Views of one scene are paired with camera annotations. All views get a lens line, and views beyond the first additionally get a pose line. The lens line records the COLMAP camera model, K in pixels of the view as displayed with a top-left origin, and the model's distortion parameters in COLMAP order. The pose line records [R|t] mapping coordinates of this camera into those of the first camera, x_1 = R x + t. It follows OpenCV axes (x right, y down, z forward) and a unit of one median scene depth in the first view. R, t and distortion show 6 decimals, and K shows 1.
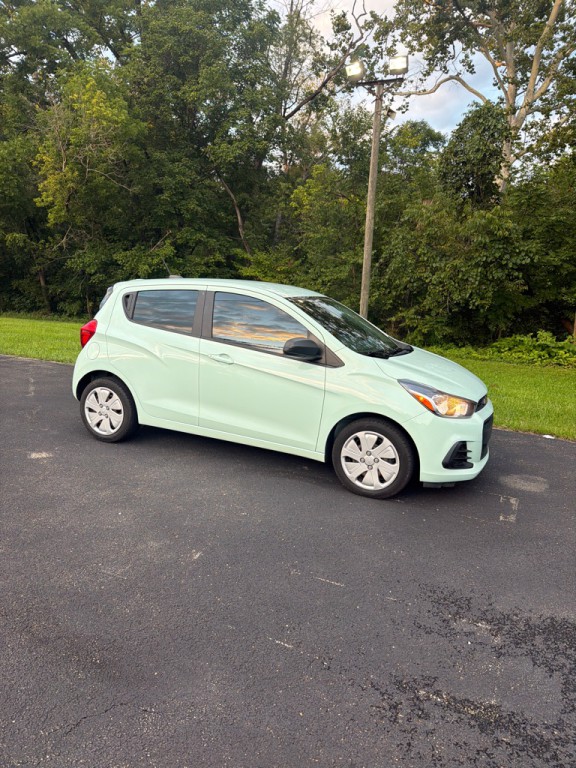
lens RADIAL K [[531.7, 0, 278.6], [0, 531.7, 384.6], [0, 0, 1]] dist [0.049445, -0.071621]
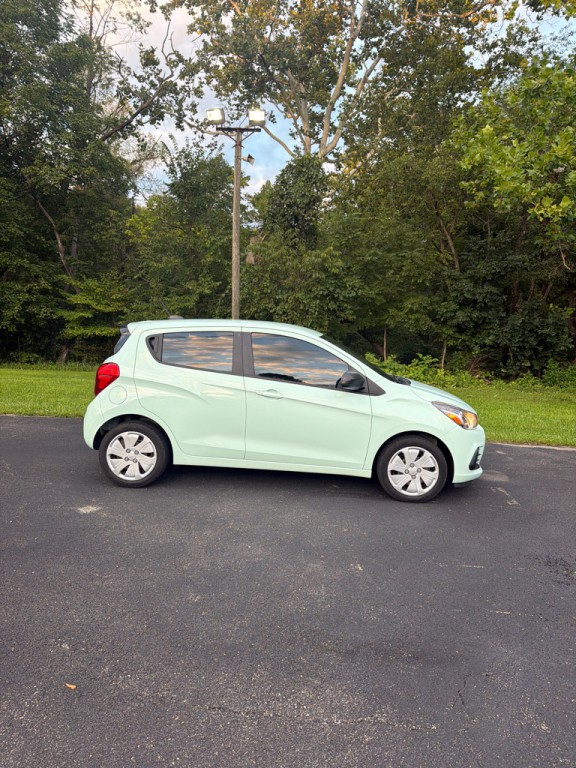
lens RADIAL K [[538.7, 0, 288.0], [0, 538.7, 384.0], [0, 0, 1]] dist [0.035434, -0.070916]
pose [[0.920172, -0.054635, 0.387683, -0.128721], [0.074304, 0.996589, -0.035914, -0.007016], [-0.384399, 0.061853, 0.921093, -0.004642]]
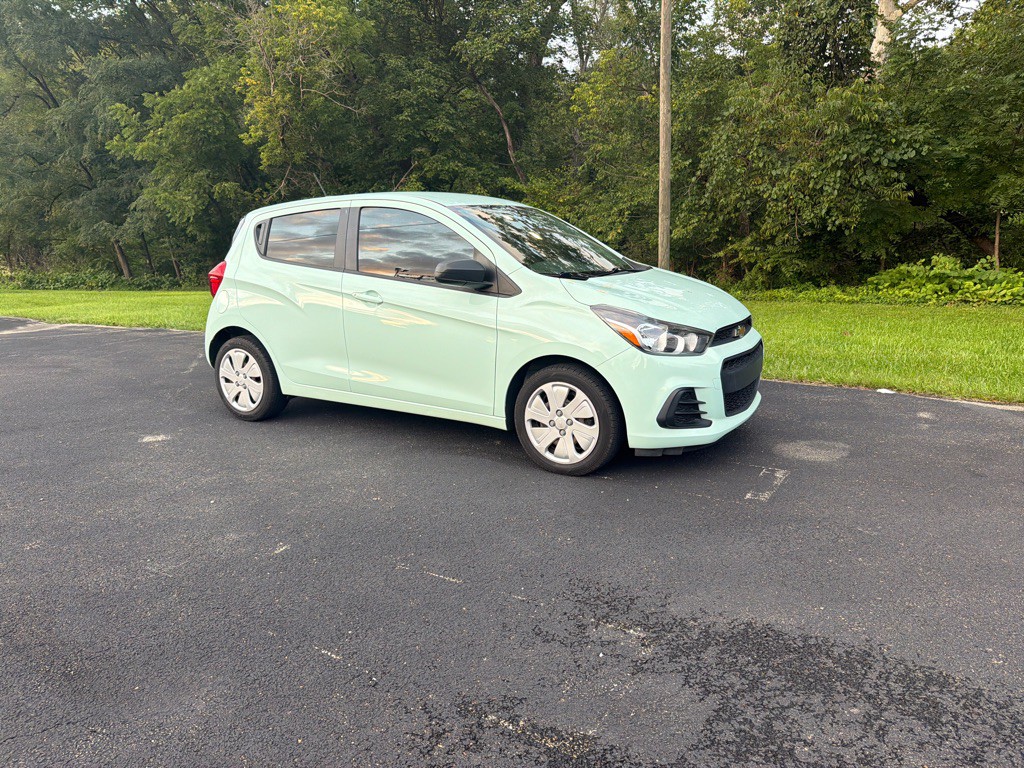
lens RADIAL K [[709.0, 0, 502.3], [0, 709.0, 378.8], [0, 0, 1]] dist [0.049445, -0.071621]
pose [[0.989618, -0.050855, -0.134428, 0.052666], [0.053397, 0.998455, 0.015373, 0.015221], [0.133438, -0.022392, 0.990804, 0.011898]]
